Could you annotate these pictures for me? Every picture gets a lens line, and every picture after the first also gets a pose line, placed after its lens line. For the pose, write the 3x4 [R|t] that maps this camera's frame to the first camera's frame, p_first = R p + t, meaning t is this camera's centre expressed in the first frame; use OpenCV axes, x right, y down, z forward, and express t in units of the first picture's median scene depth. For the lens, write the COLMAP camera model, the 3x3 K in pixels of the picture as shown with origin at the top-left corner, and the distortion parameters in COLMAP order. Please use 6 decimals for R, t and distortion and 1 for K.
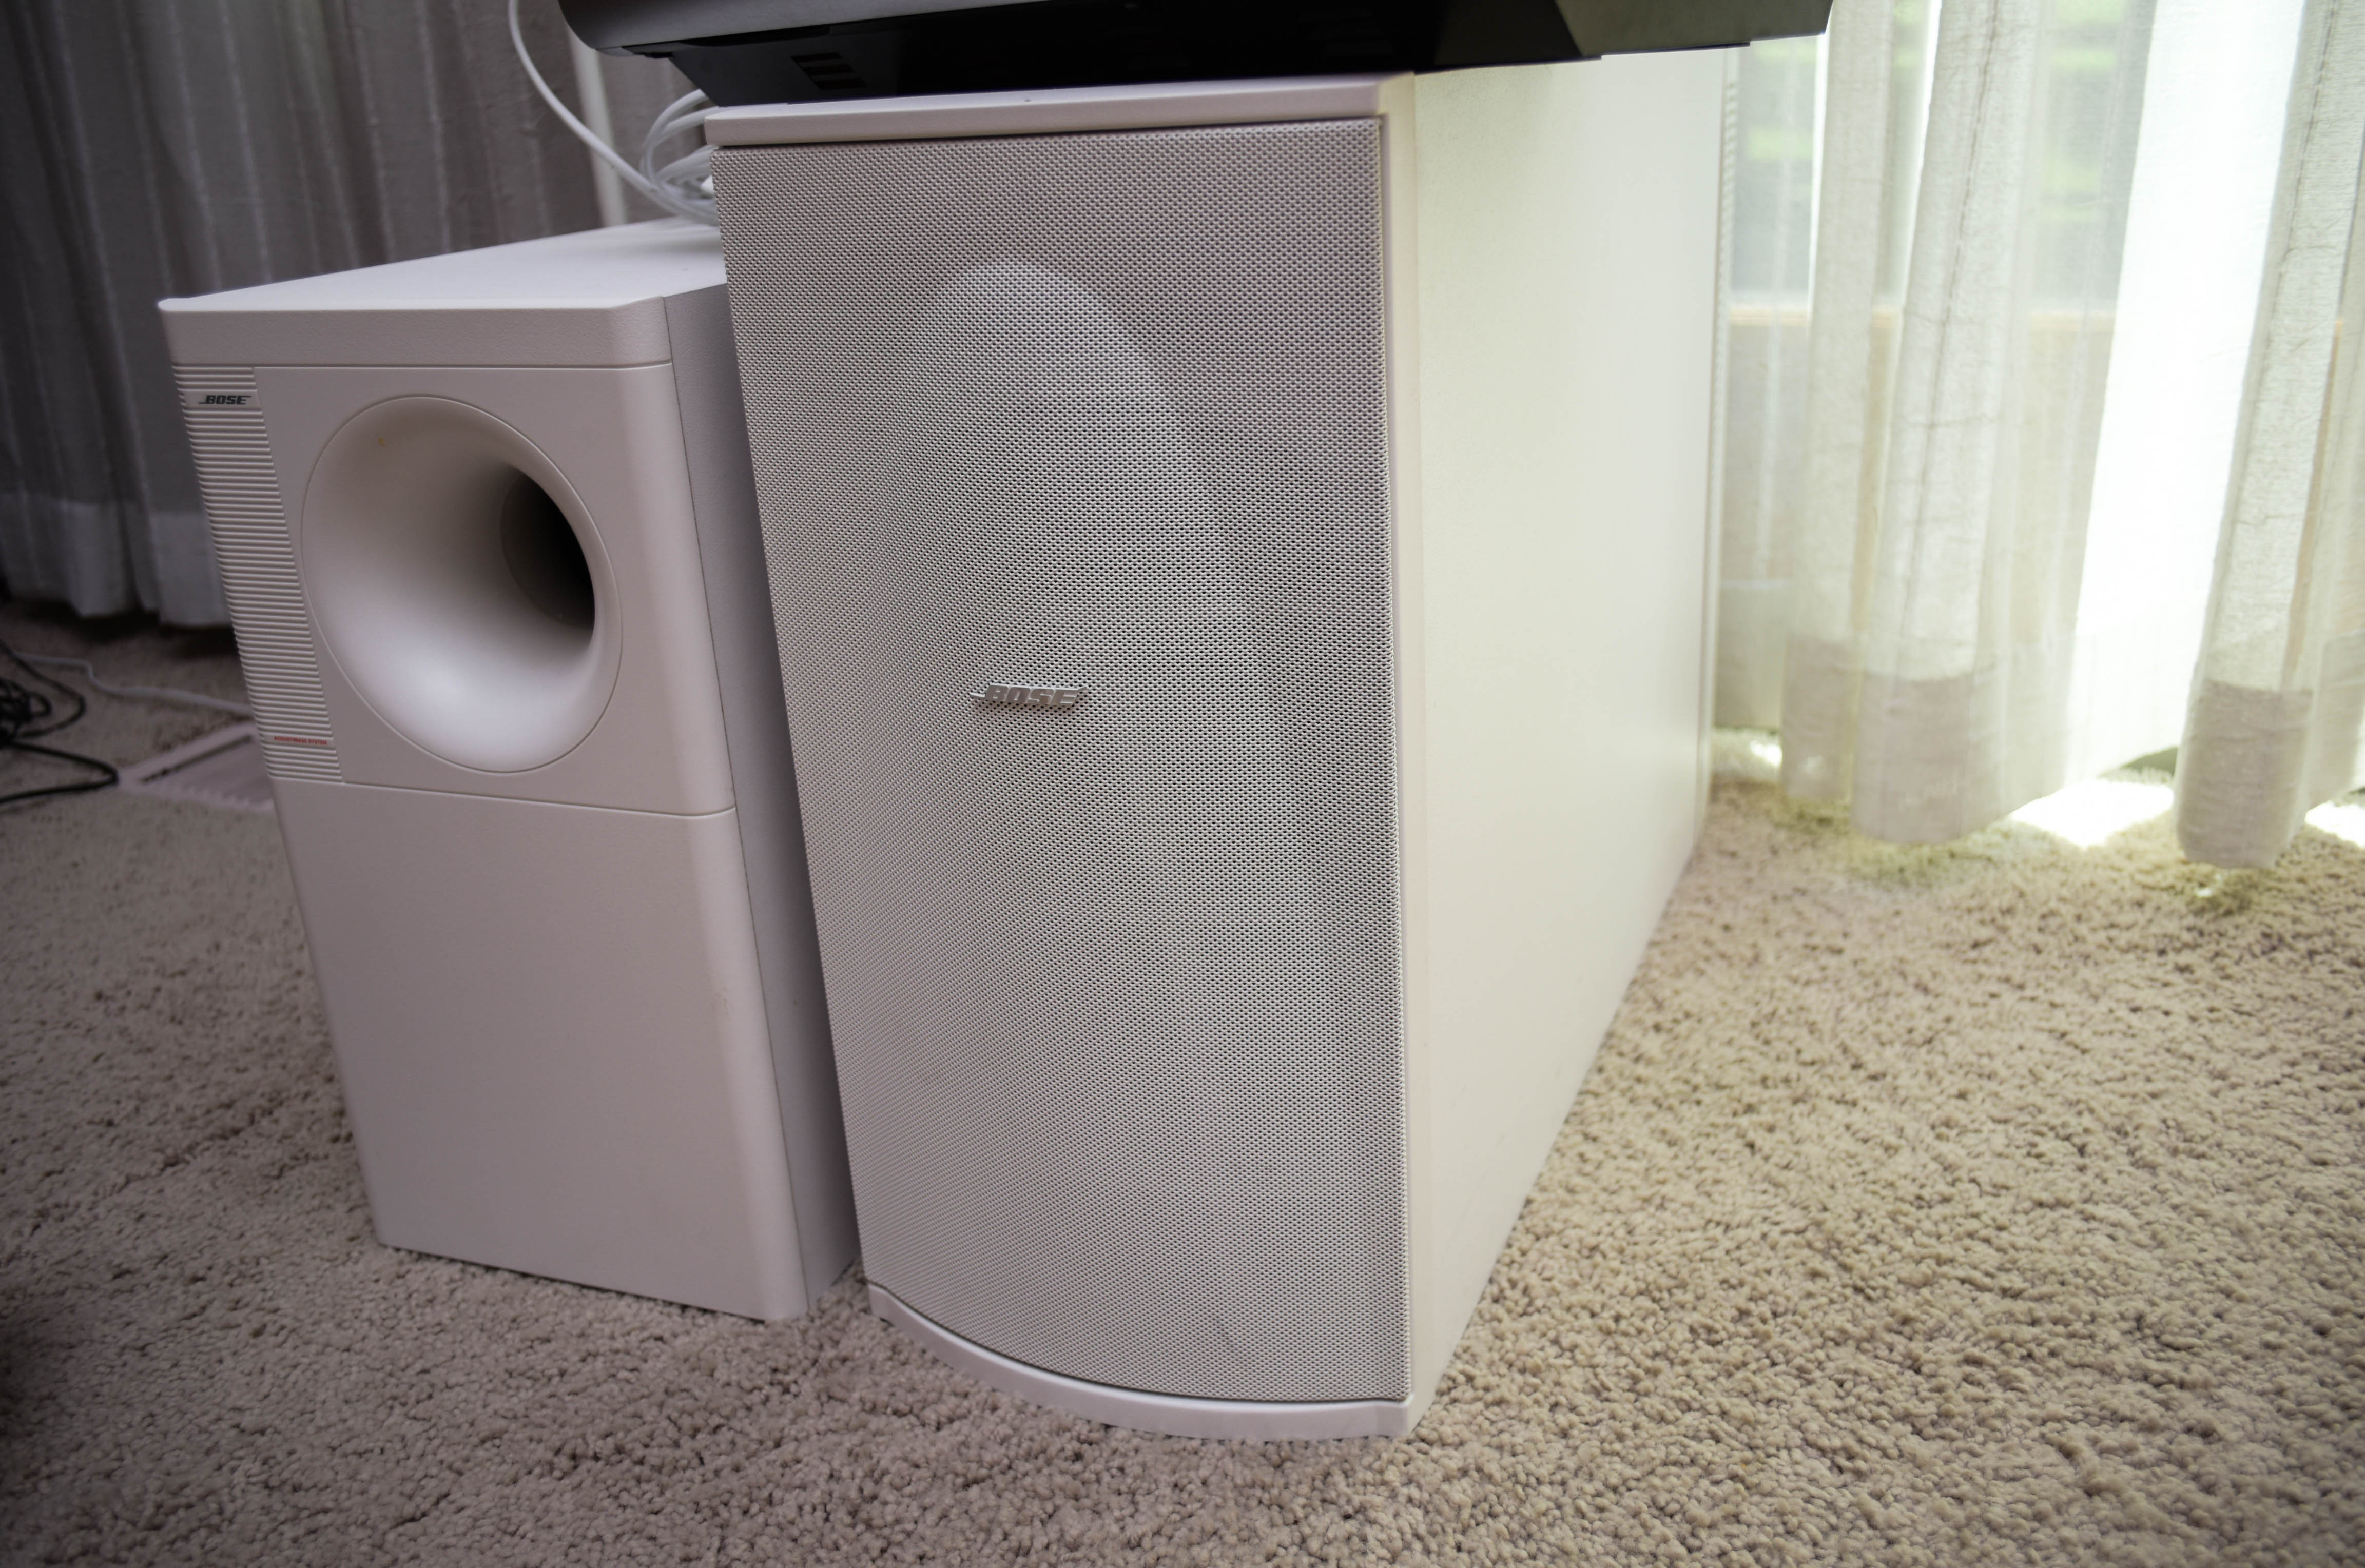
lens RADIAL K [[1910.0, 0, 1233.8], [0, 1910.0, 796.6], [0, 0, 1]] dist [-0.012829, -0.006876]
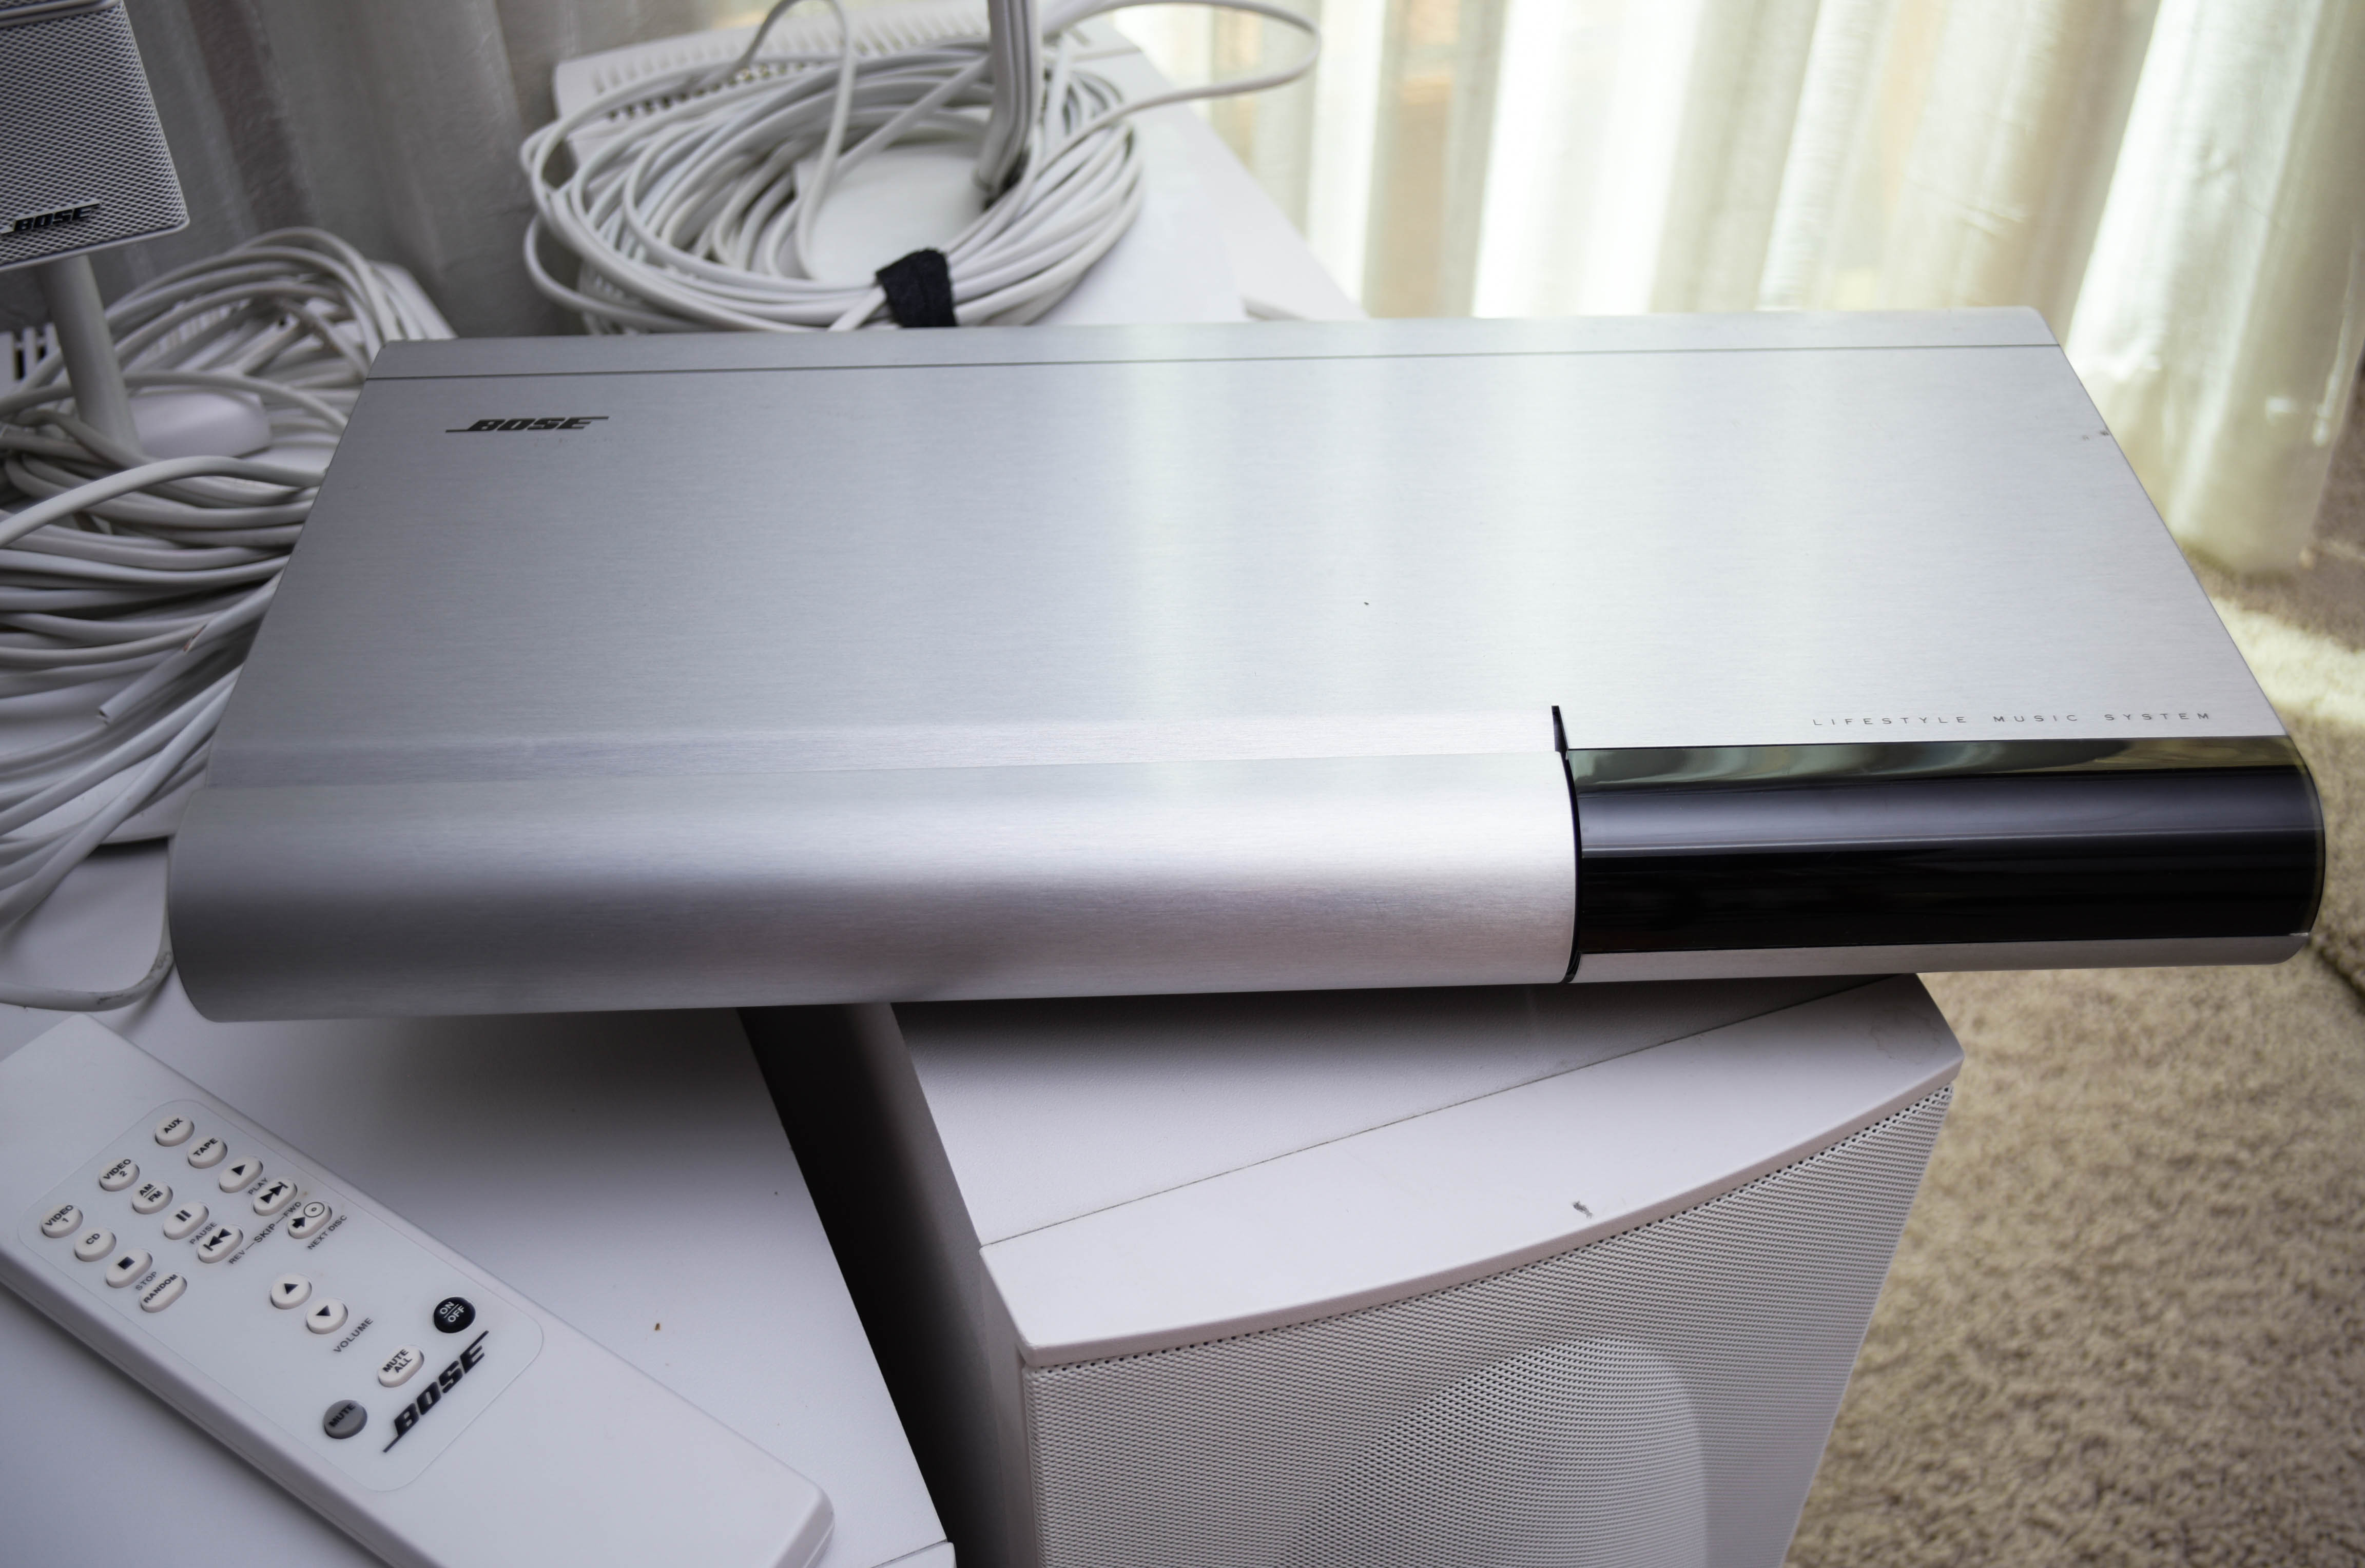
lens RADIAL K [[2258.1, 0, 1182.5], [0, 2258.1, 784.0], [0, 0, 1]] dist [-0.015107, -0.002302]
pose [[0.724004, -0.420038, 0.547162, -0.507488], [0.208772, 0.889453, 0.406556, -0.721869], [-0.657444, -0.180116, 0.731660, 0.388885]]
